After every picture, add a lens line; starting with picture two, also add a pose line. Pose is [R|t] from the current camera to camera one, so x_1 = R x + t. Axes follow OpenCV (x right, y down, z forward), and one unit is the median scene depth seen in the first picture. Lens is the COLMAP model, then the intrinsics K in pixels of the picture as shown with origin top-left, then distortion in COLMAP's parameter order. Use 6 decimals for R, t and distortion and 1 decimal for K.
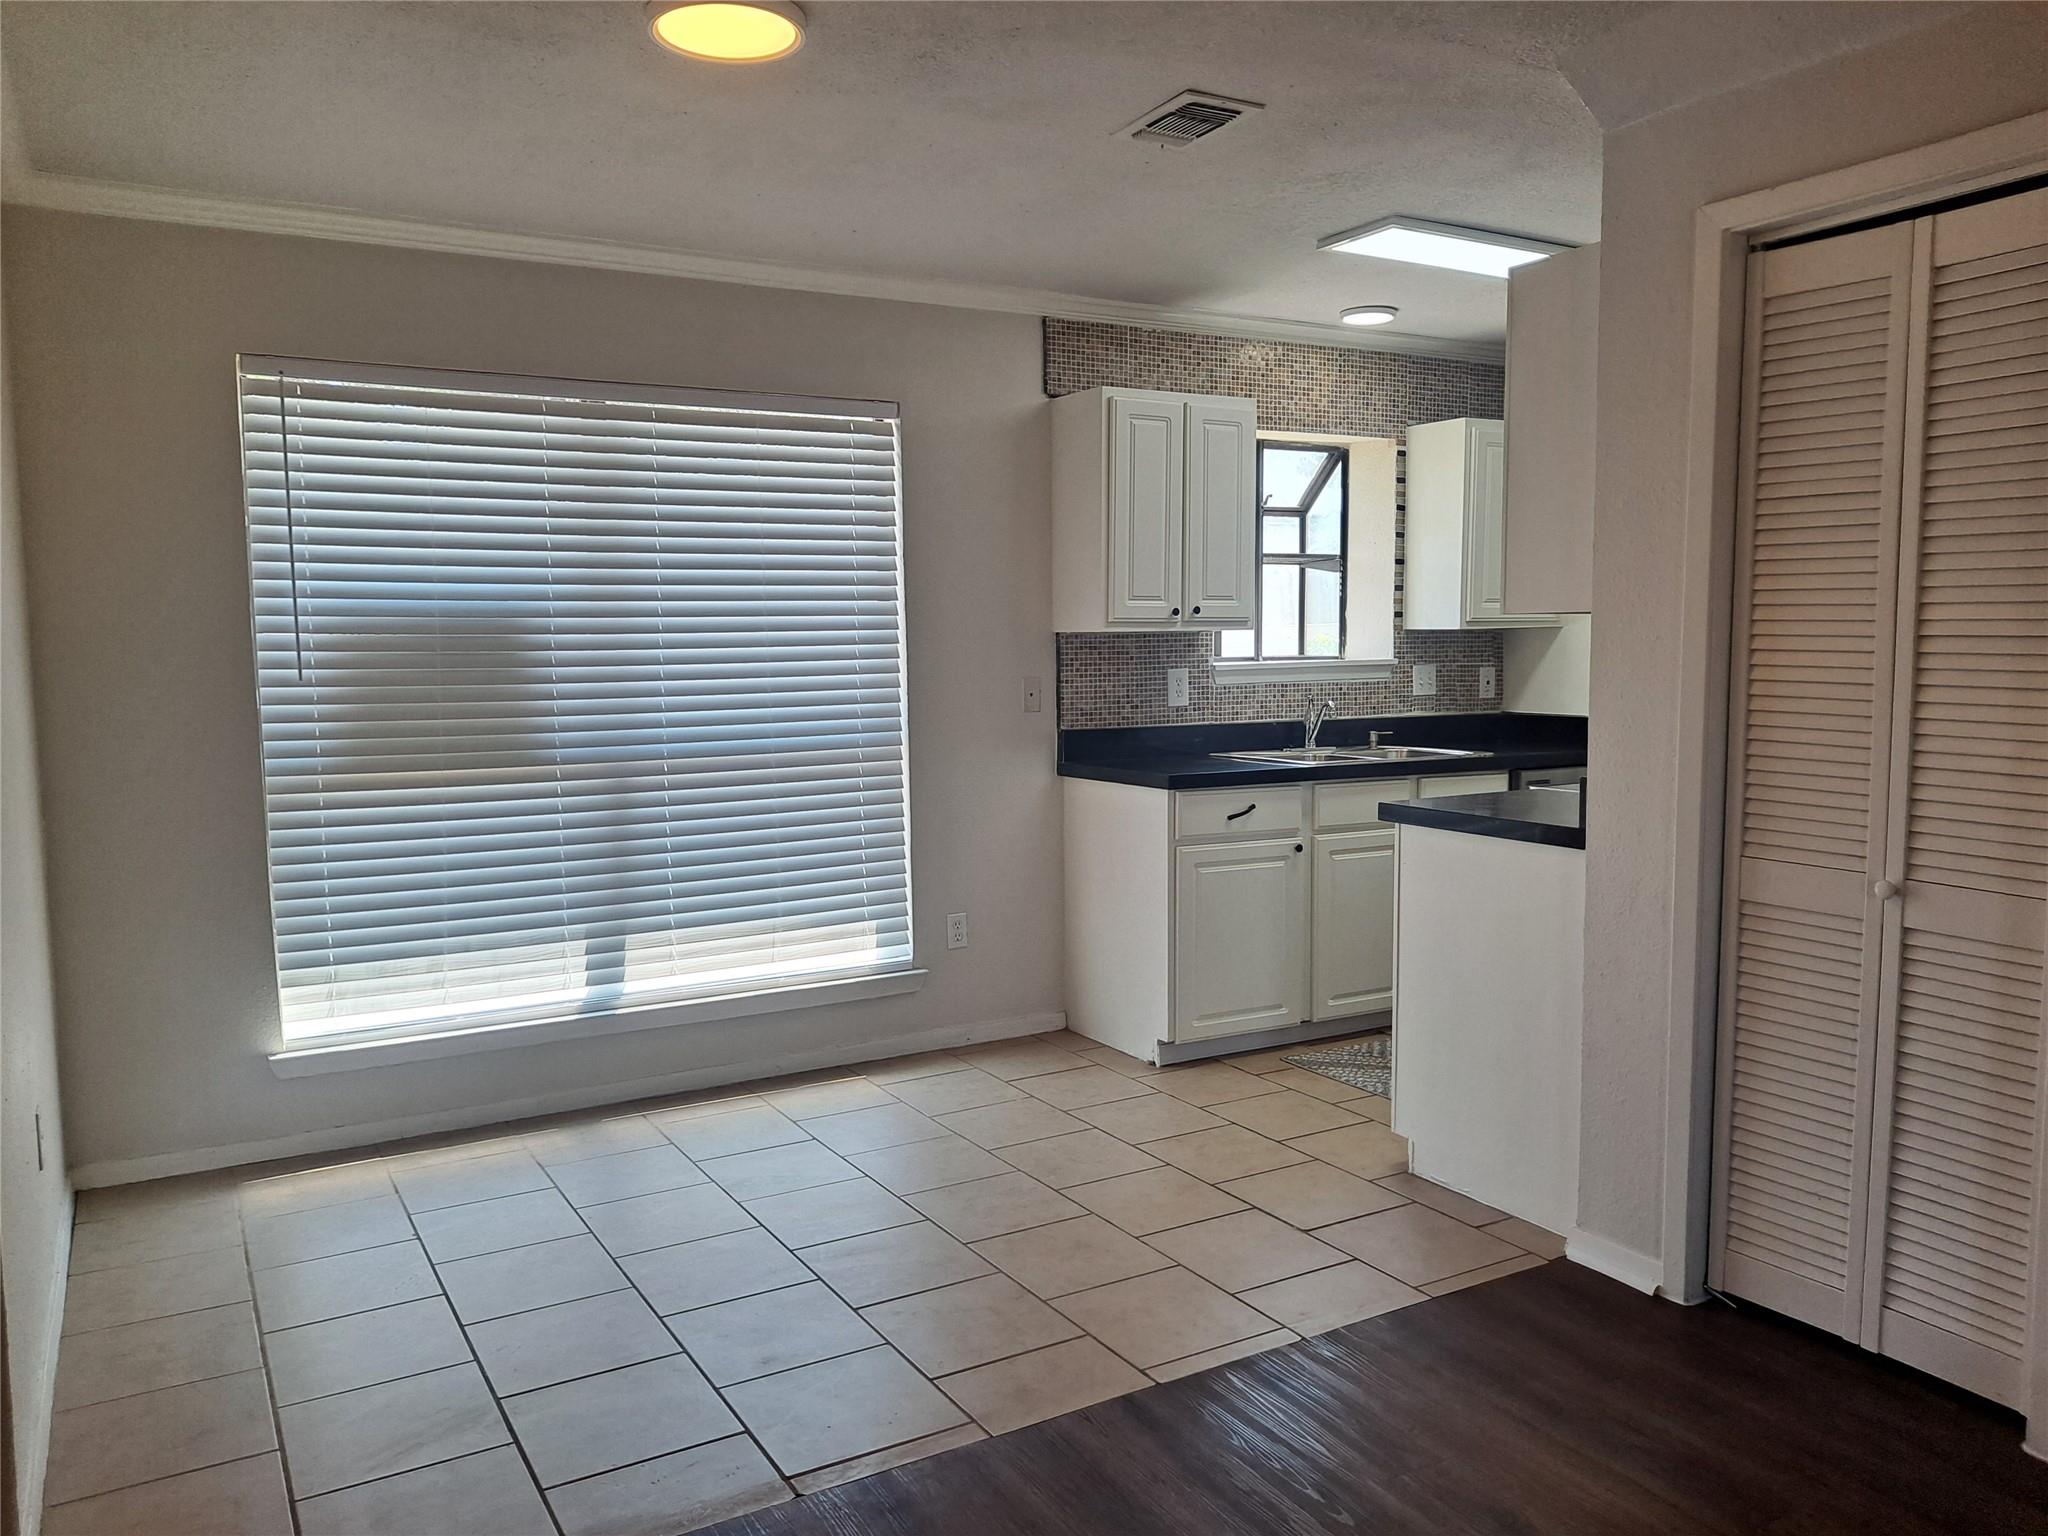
lens RADIAL K [[1506.2, 0, 1013.2], [0, 1506.2, 764.4], [0, 0, 1]] dist [0.069639, -0.107346]
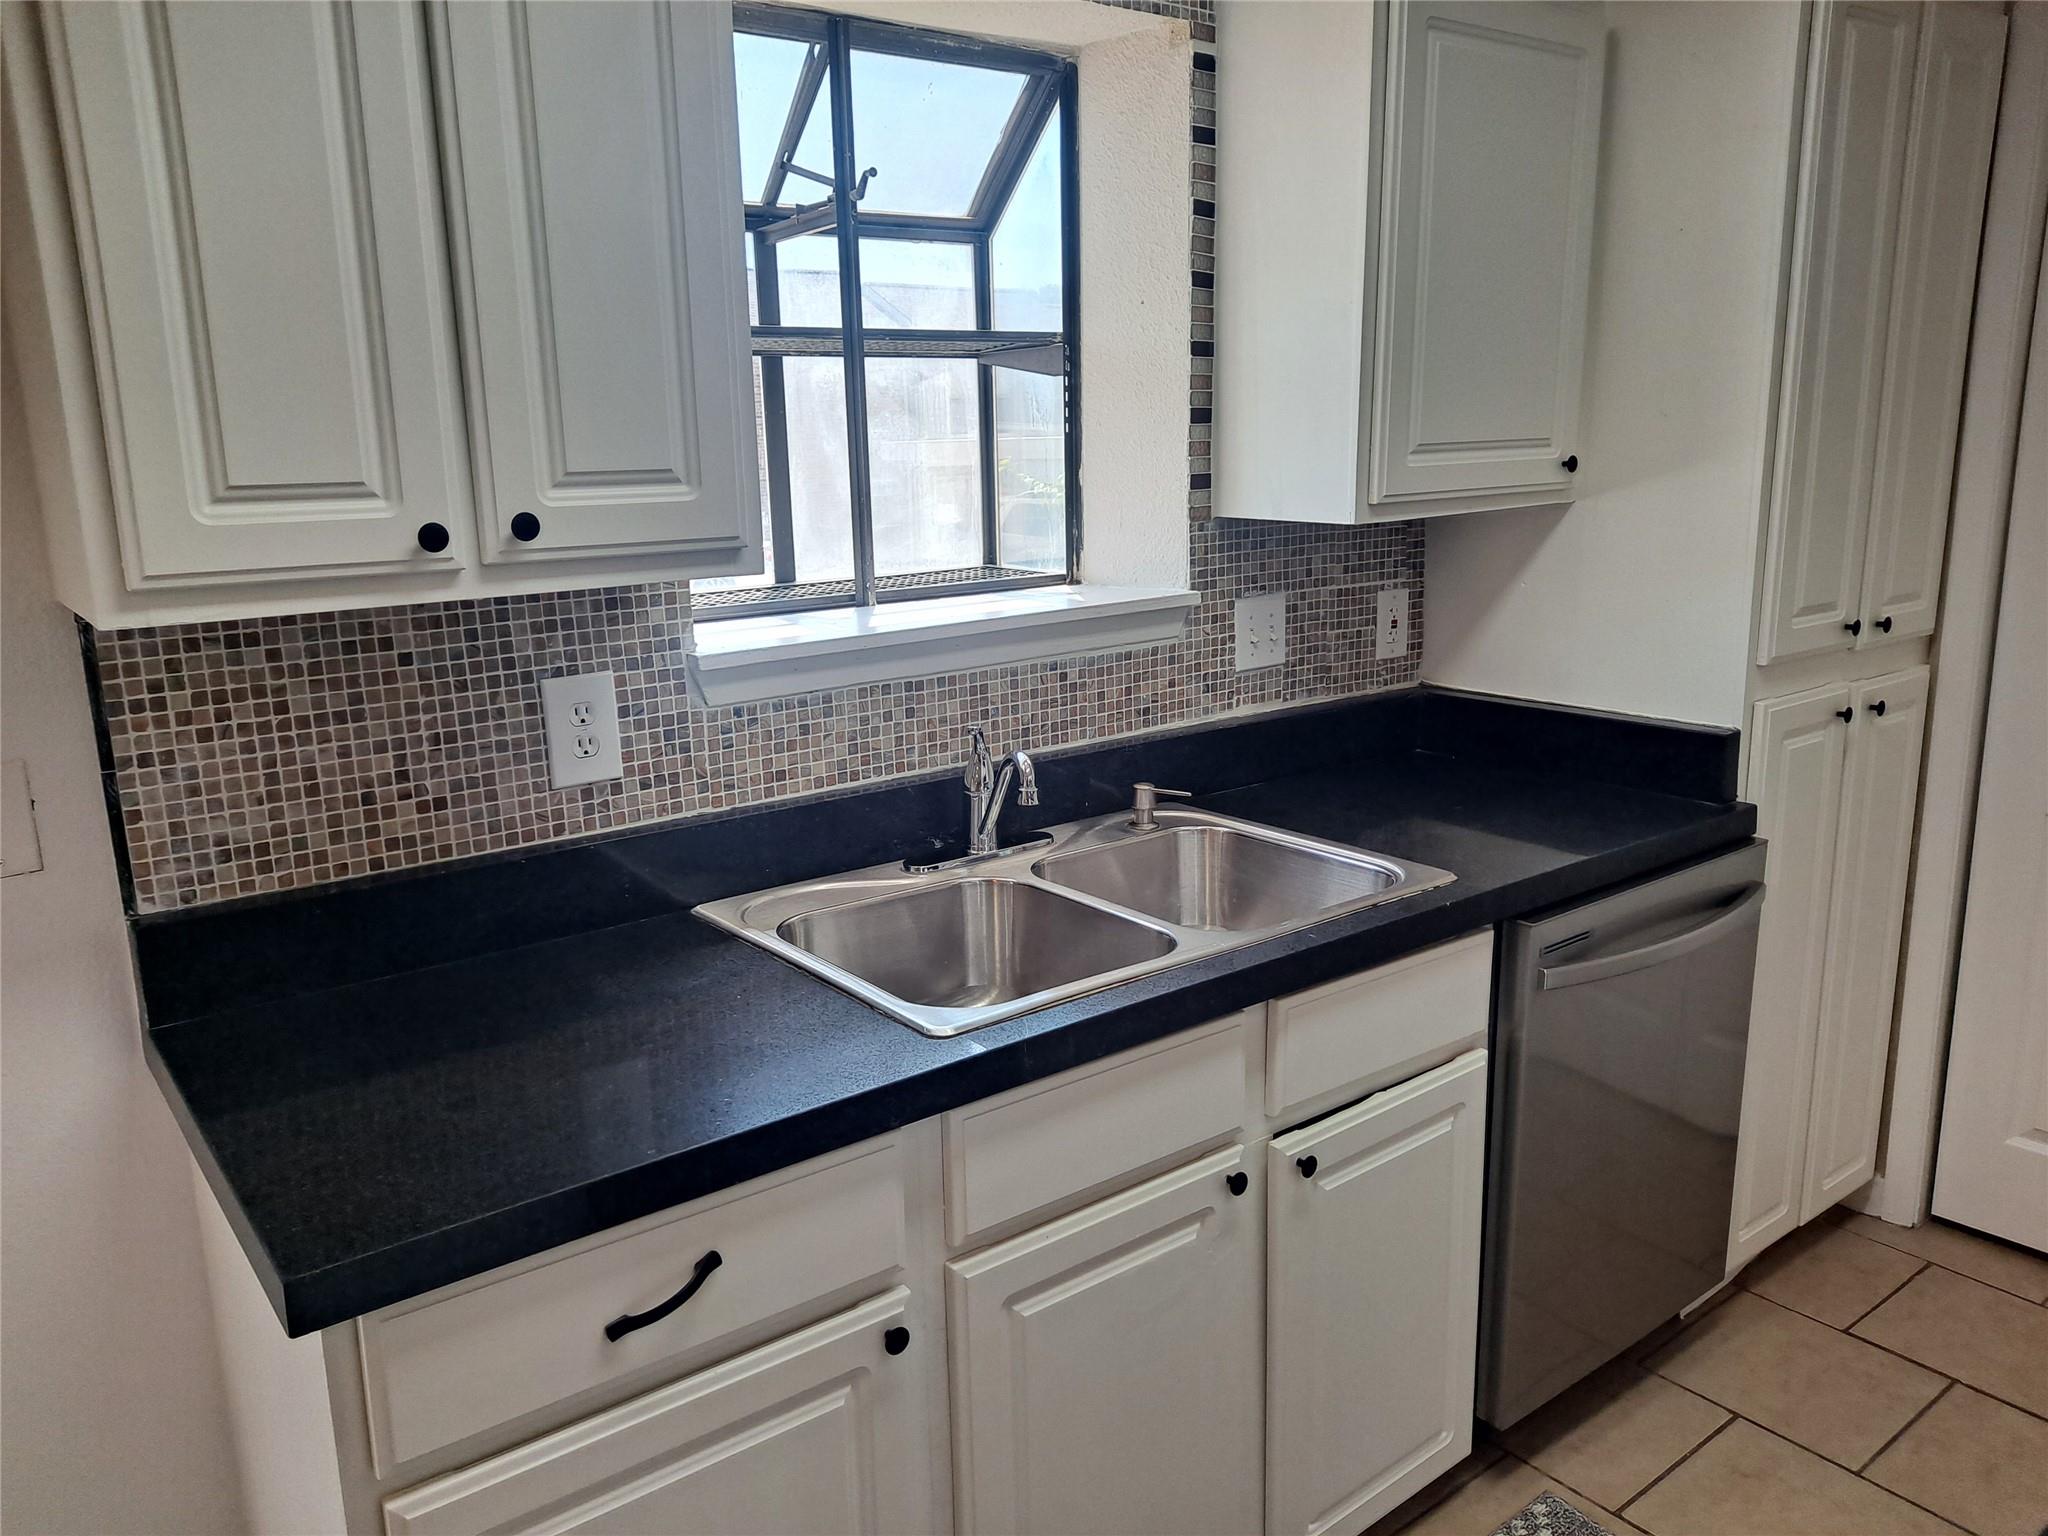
lens RADIAL K [[1506.2, 0, 1013.2], [0, 1506.2, 764.4], [0, 0, 1]] dist [0.069639, -0.107346]
pose [[0.990586, -0.044010, 0.129622, 0.148544], [0.026410, 0.990562, 0.134496, -0.080027], [-0.134318, -0.129807, 0.982400, 0.597563]]
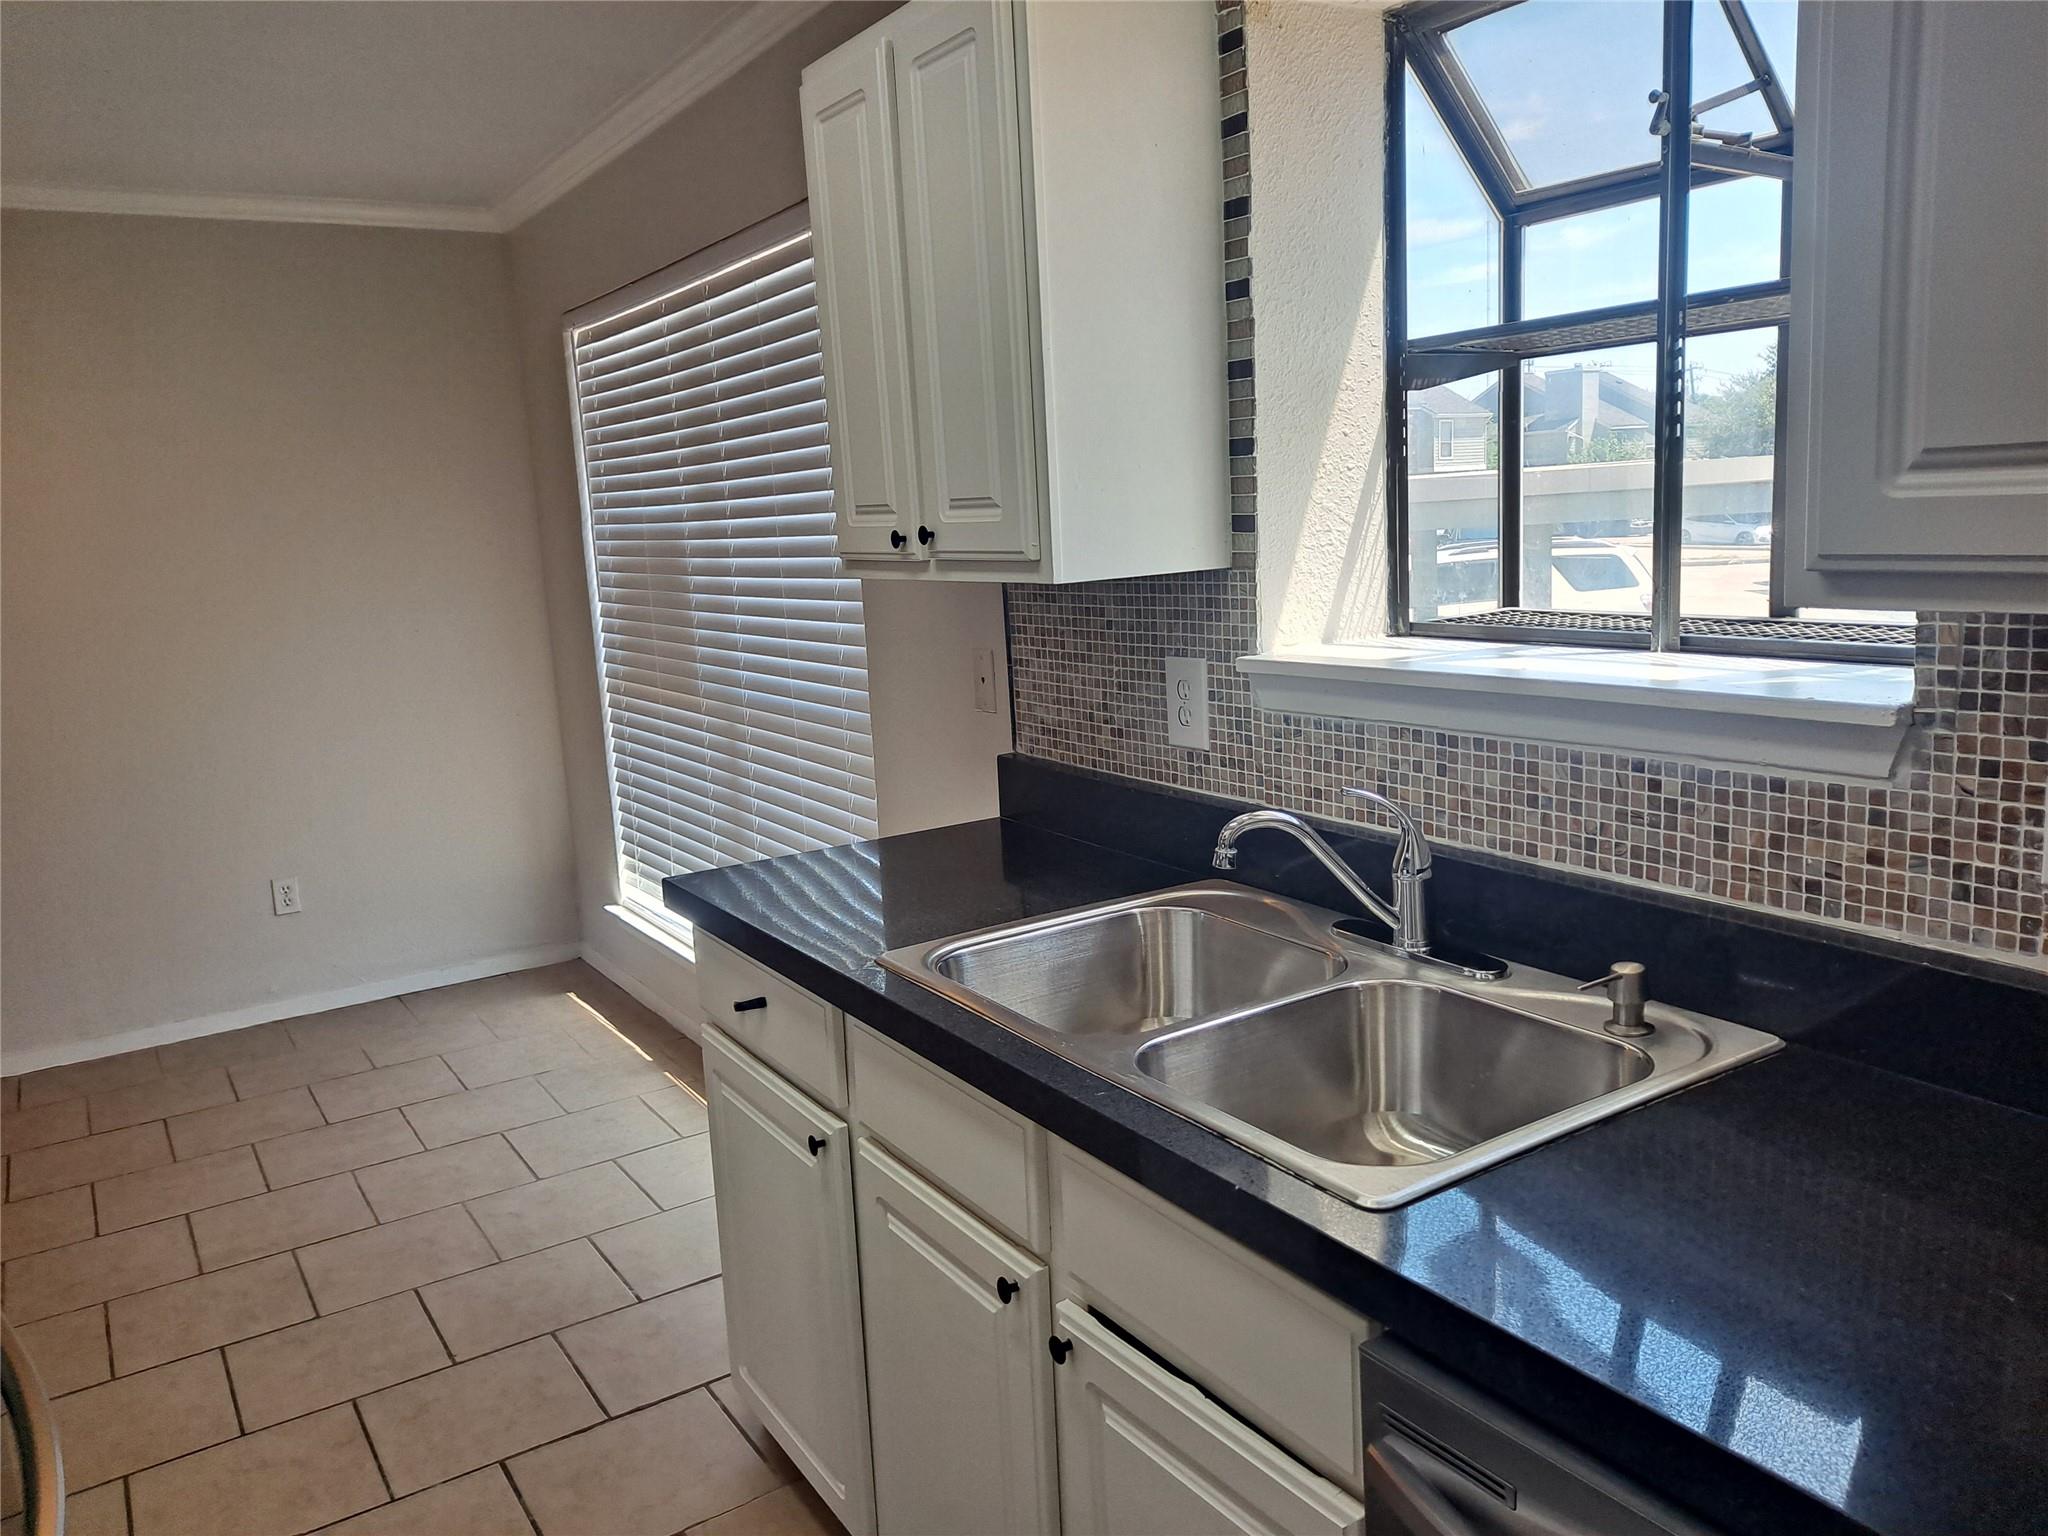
lens RADIAL K [[1506.2, 0, 1013.2], [0, 1506.2, 764.4], [0, 0, 1]] dist [0.069639, -0.107346]
pose [[0.048085, 0.178895, -0.982692, 0.476702], [-0.029466, 0.983656, 0.177628, -0.098249], [0.998409, 0.020415, 0.052570, 0.857641]]
